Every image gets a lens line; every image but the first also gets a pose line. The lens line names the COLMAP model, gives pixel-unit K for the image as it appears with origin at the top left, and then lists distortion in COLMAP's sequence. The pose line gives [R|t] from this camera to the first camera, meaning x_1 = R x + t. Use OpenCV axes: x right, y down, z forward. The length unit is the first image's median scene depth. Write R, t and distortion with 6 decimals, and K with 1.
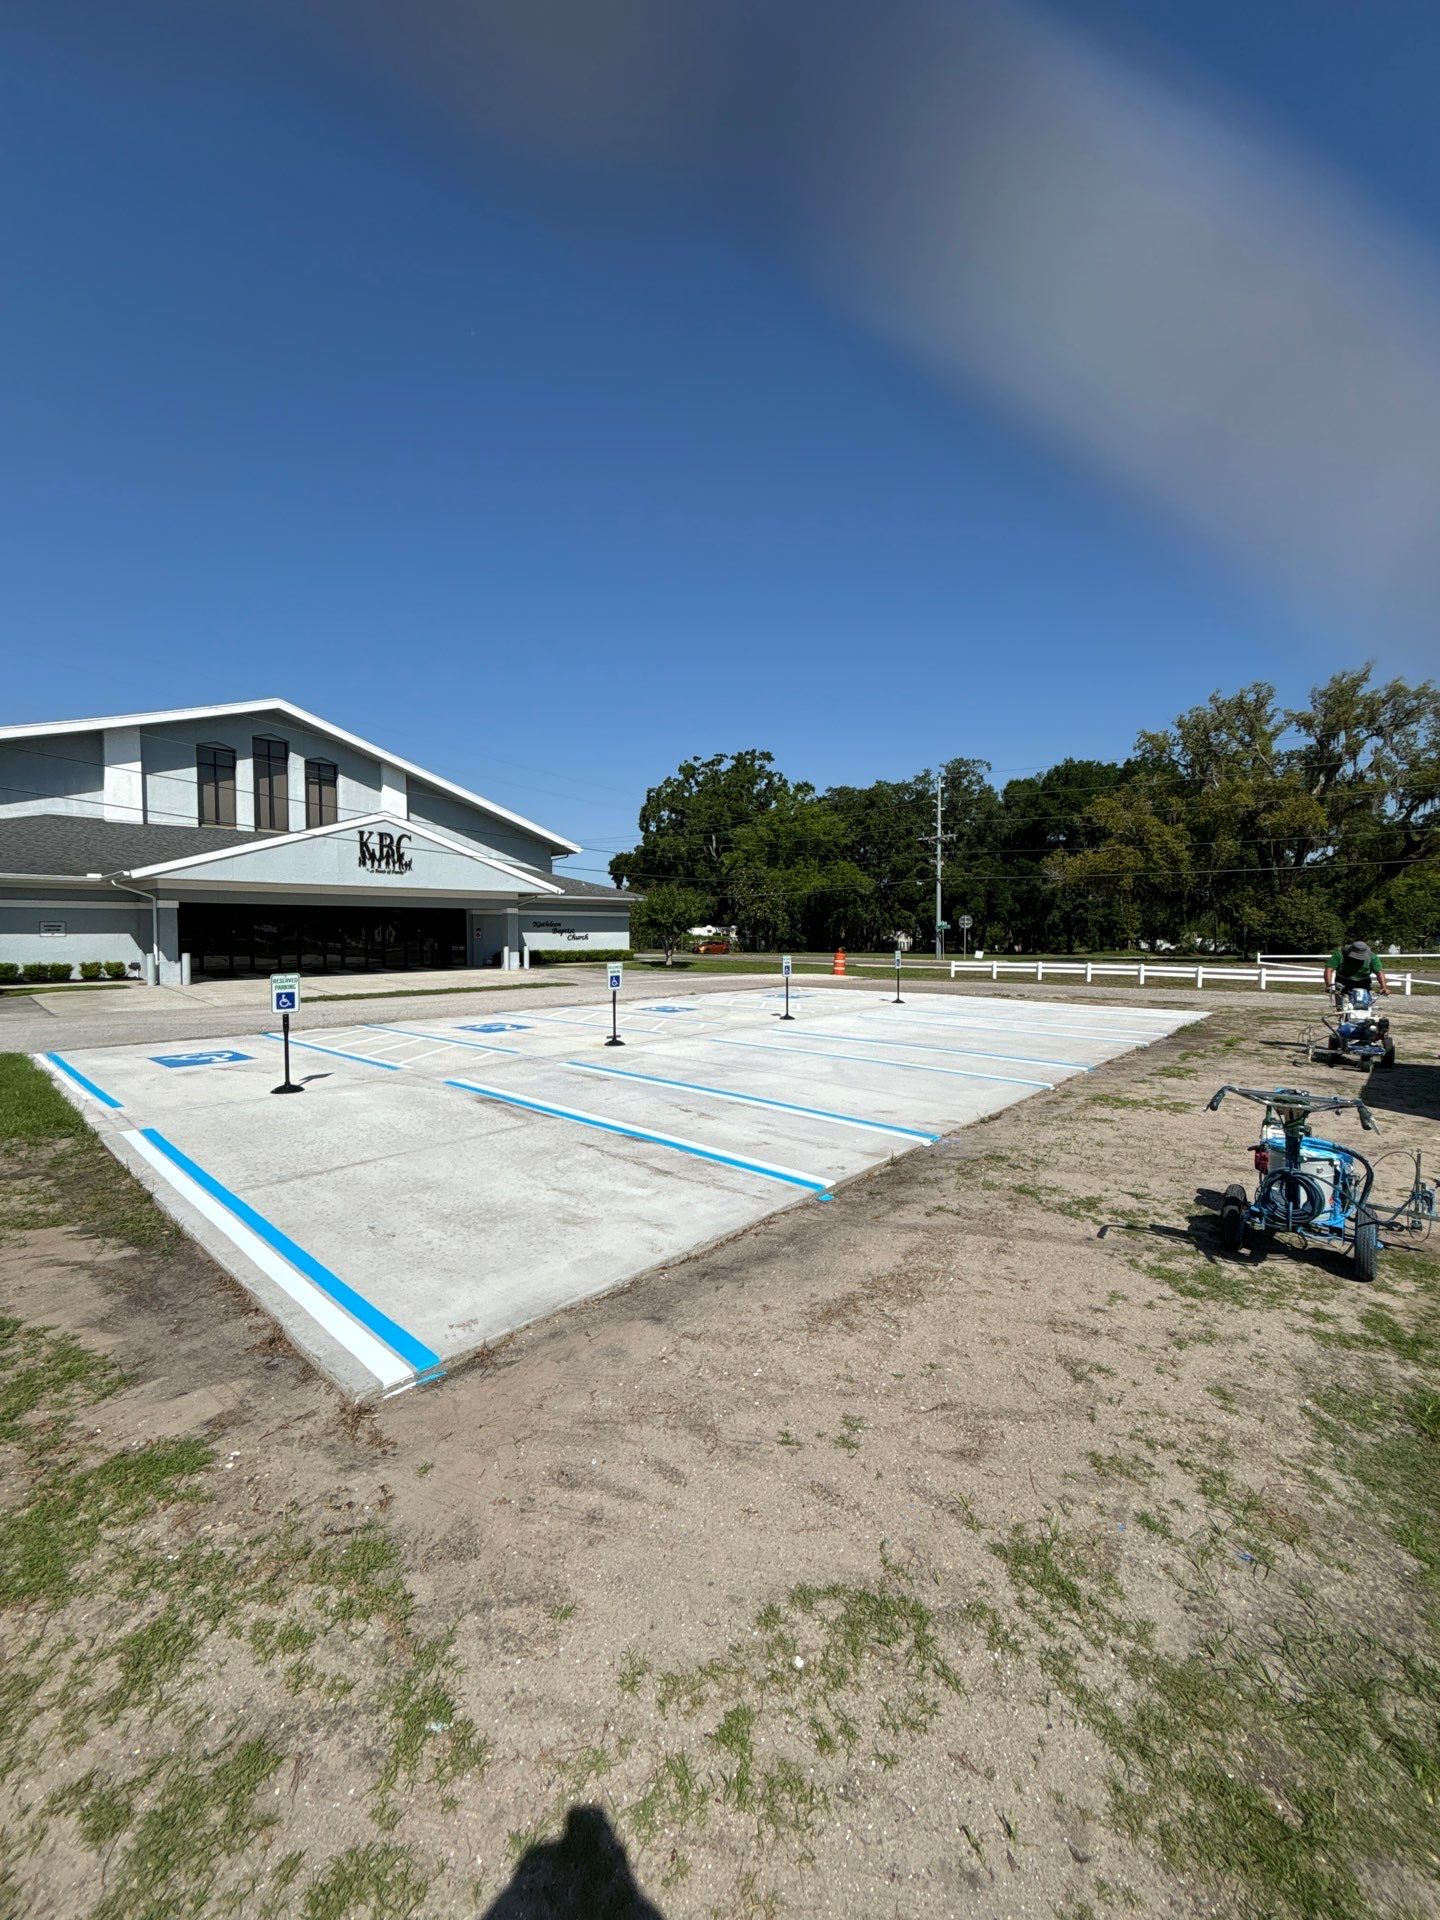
lens RADIAL K [[782.5, 0, 720.0], [0, 782.5, 960.0], [0, 0, 1]] dist [-0.000003, -0.000379]
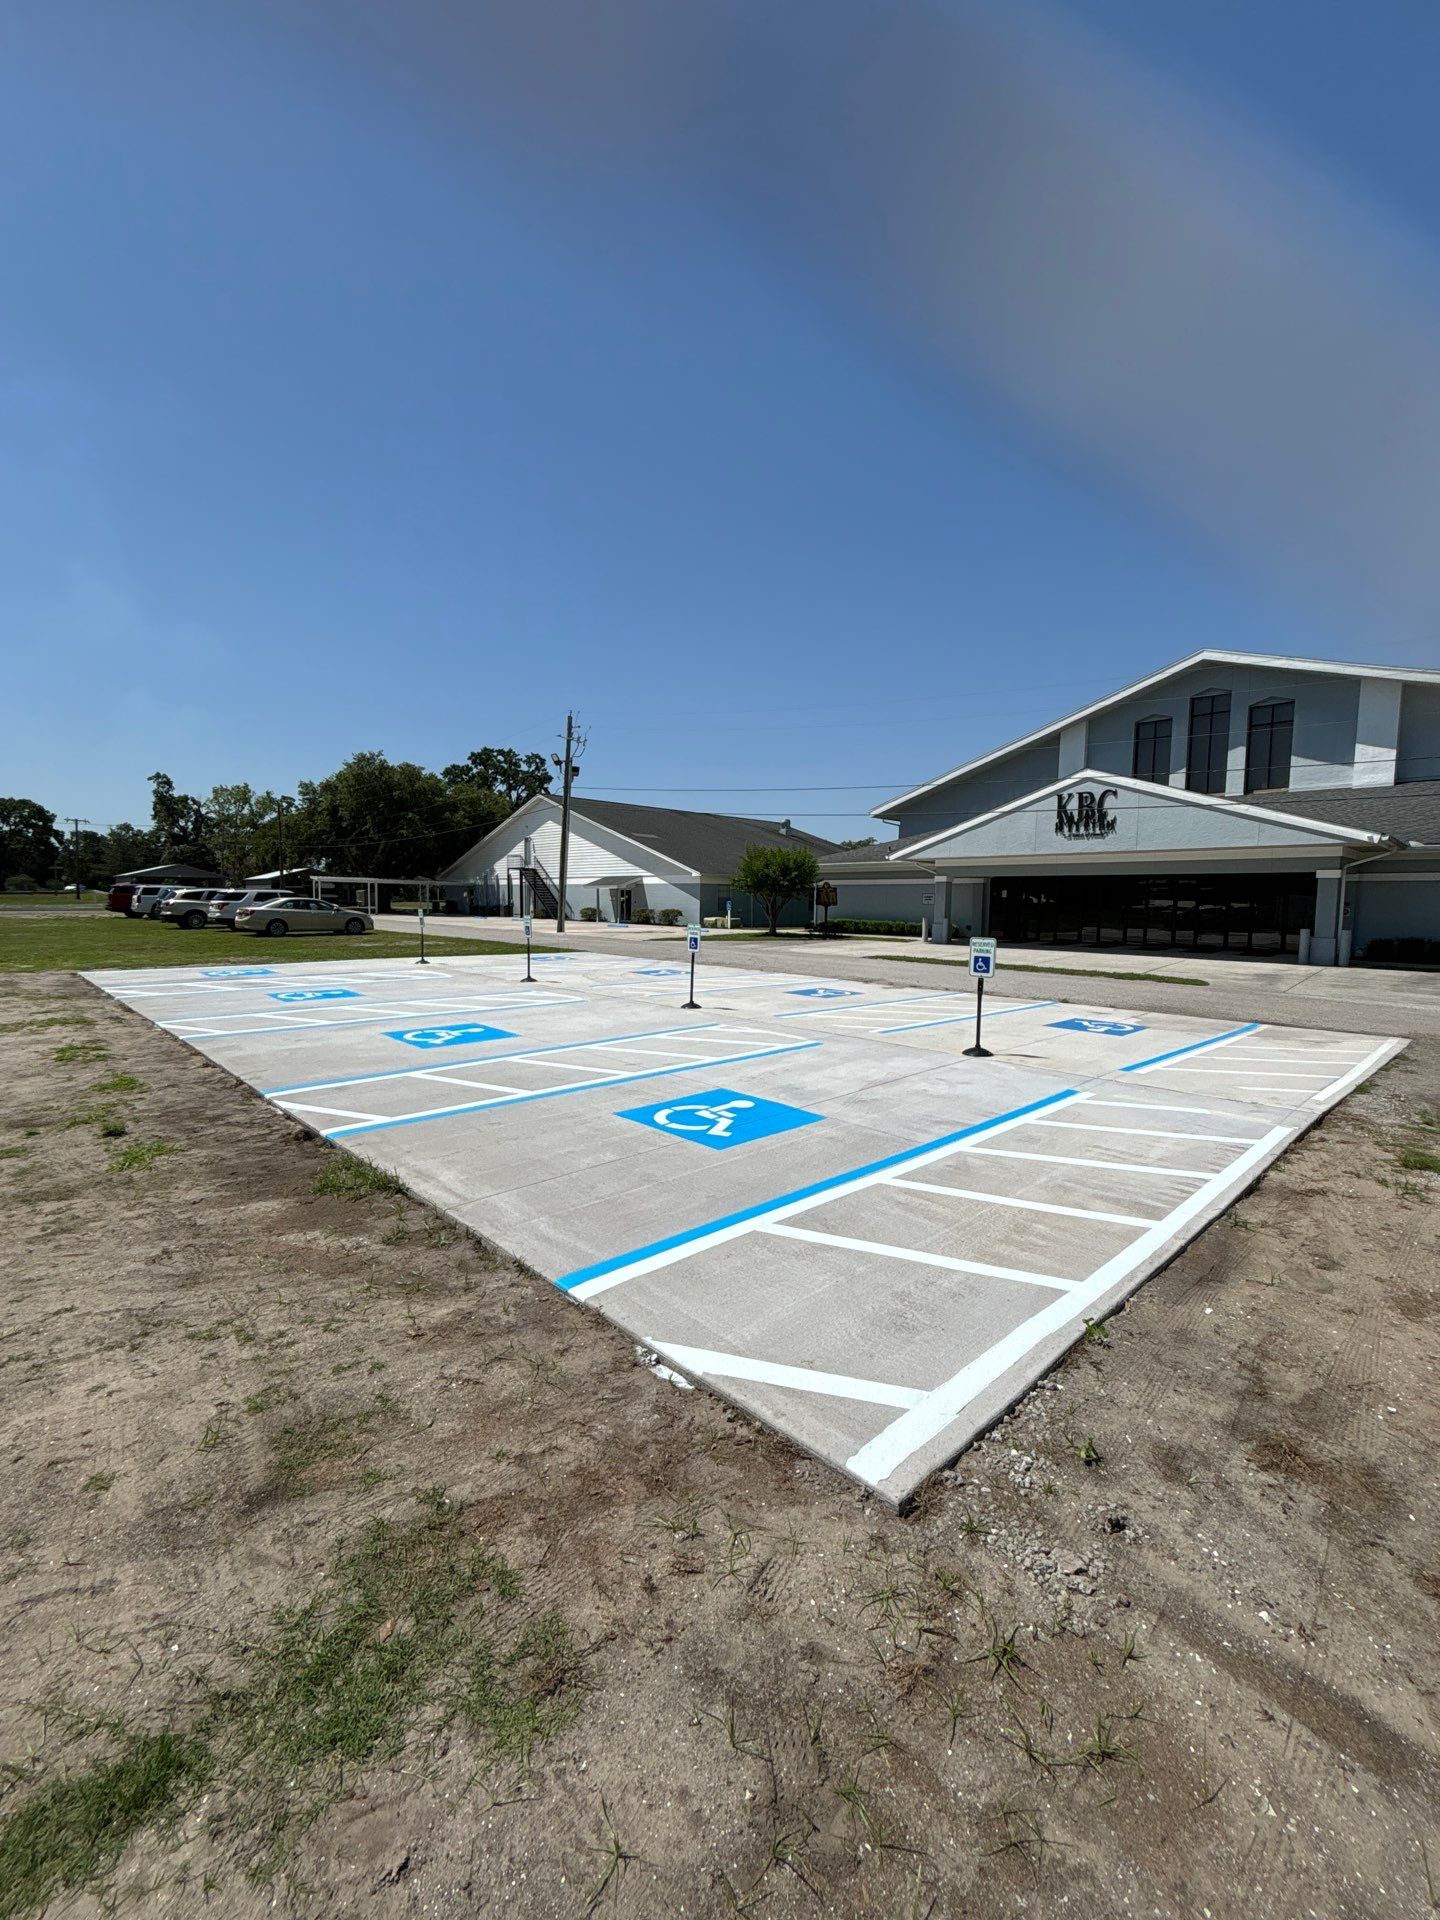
lens RADIAL K [[782.5, 0, 720.0], [0, 782.5, 960.0], [0, 0, 1]] dist [-0.000003, -0.000379]
pose [[-0.043795, 0.074386, -0.996267, 4.108426], [-0.052277, 0.995687, 0.076641, -0.143223], [0.997672, 0.055439, -0.039718, 5.136490]]
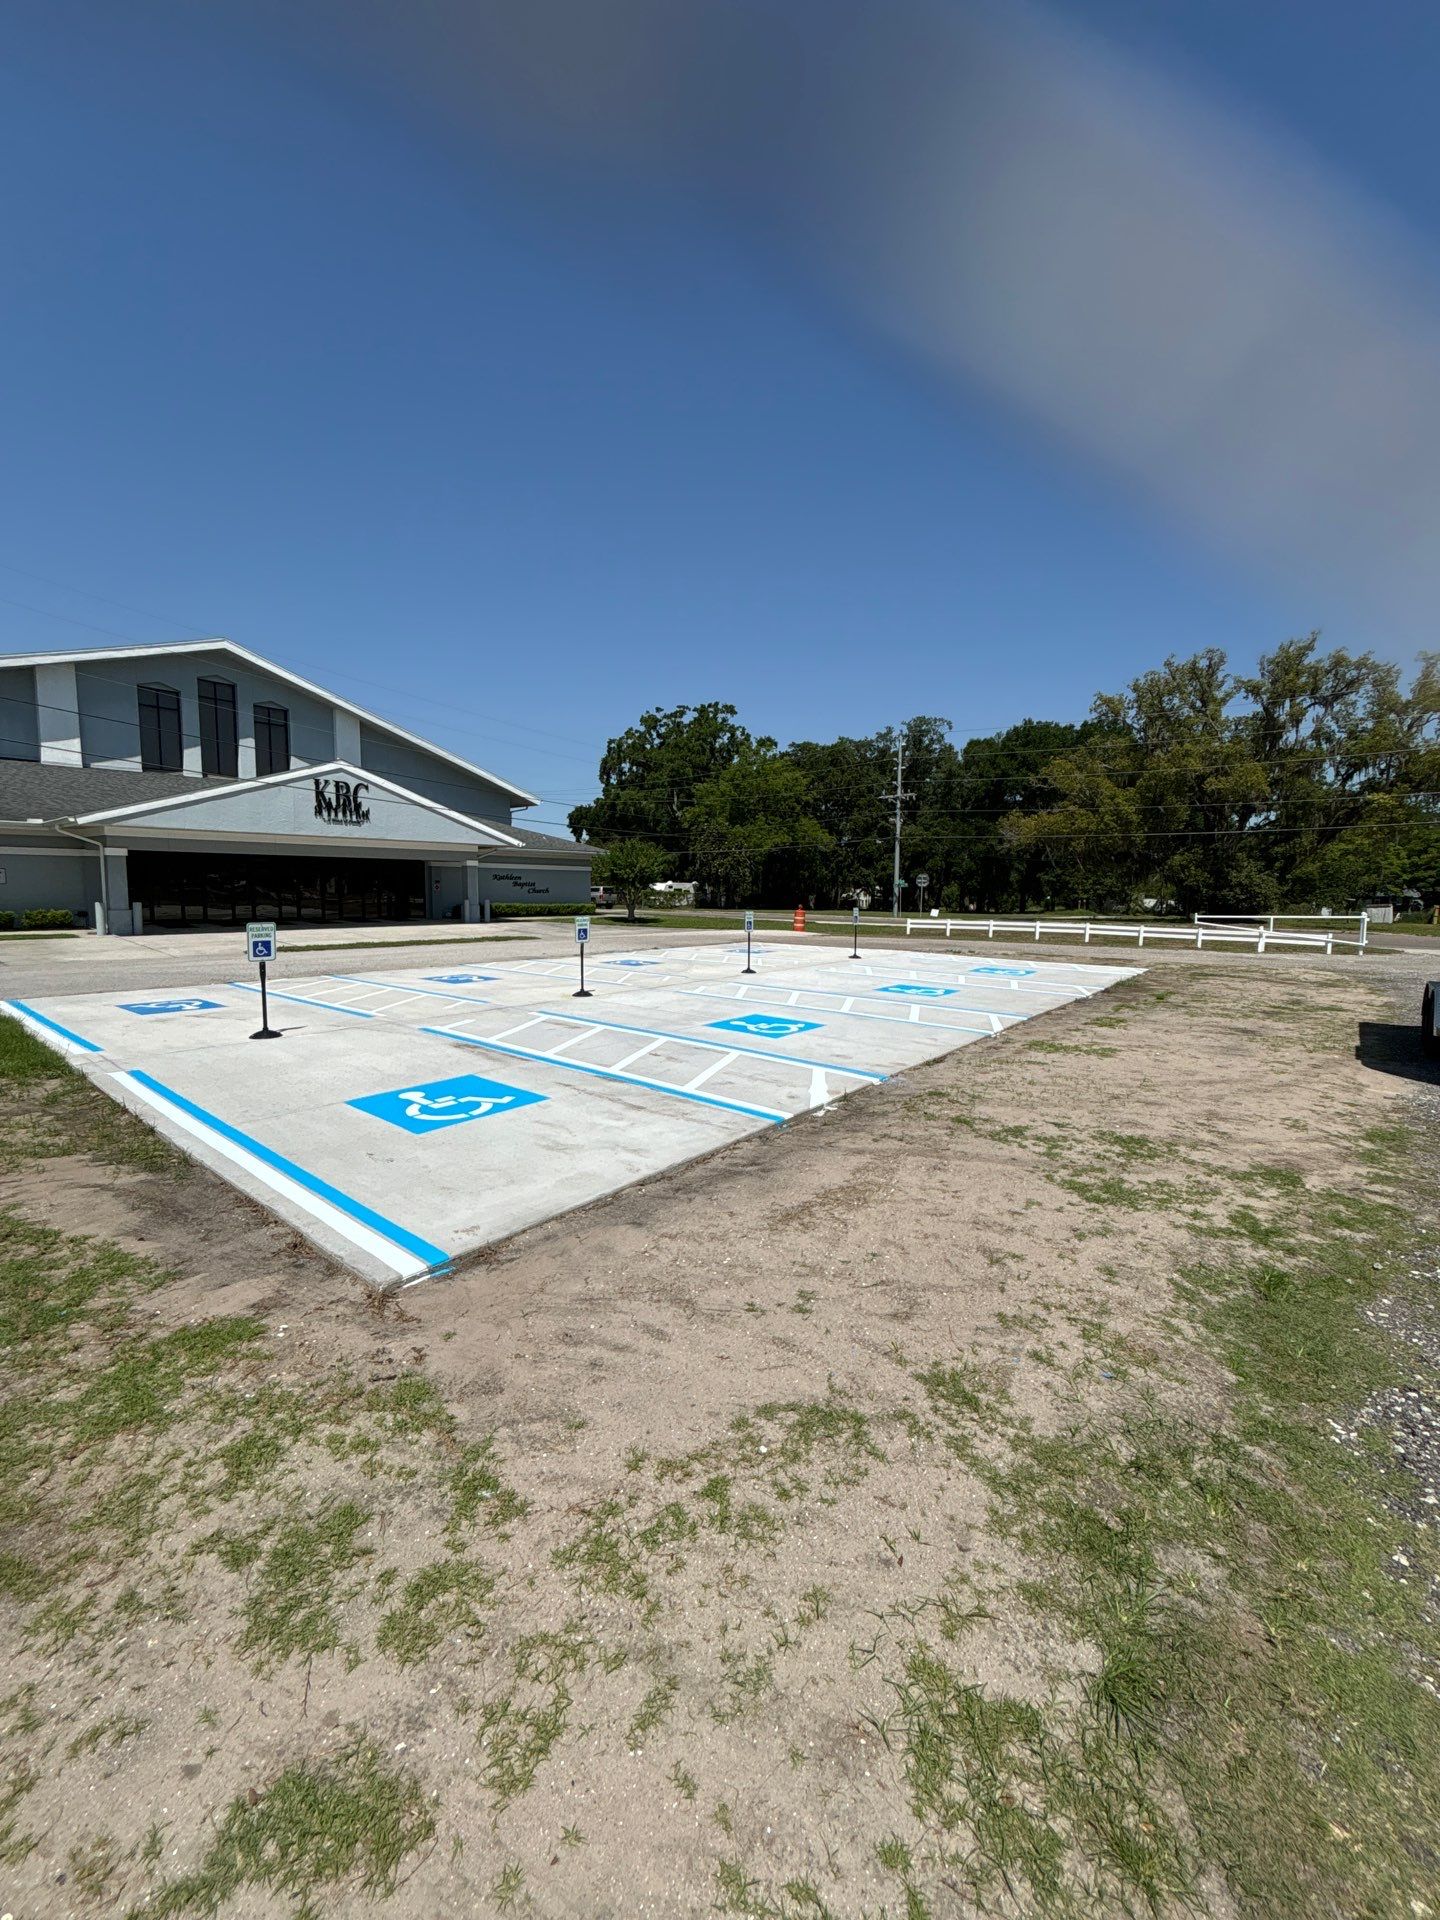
lens RADIAL K [[782.5, 0, 720.0], [0, 782.5, 960.0], [0, 0, 1]] dist [-0.000003, -0.000379]
pose [[0.998652, 0.007199, 0.051412, -0.022805], [-0.010084, 0.998376, 0.056074, 0.007418], [-0.050925, -0.056516, 0.997102, -0.128144]]
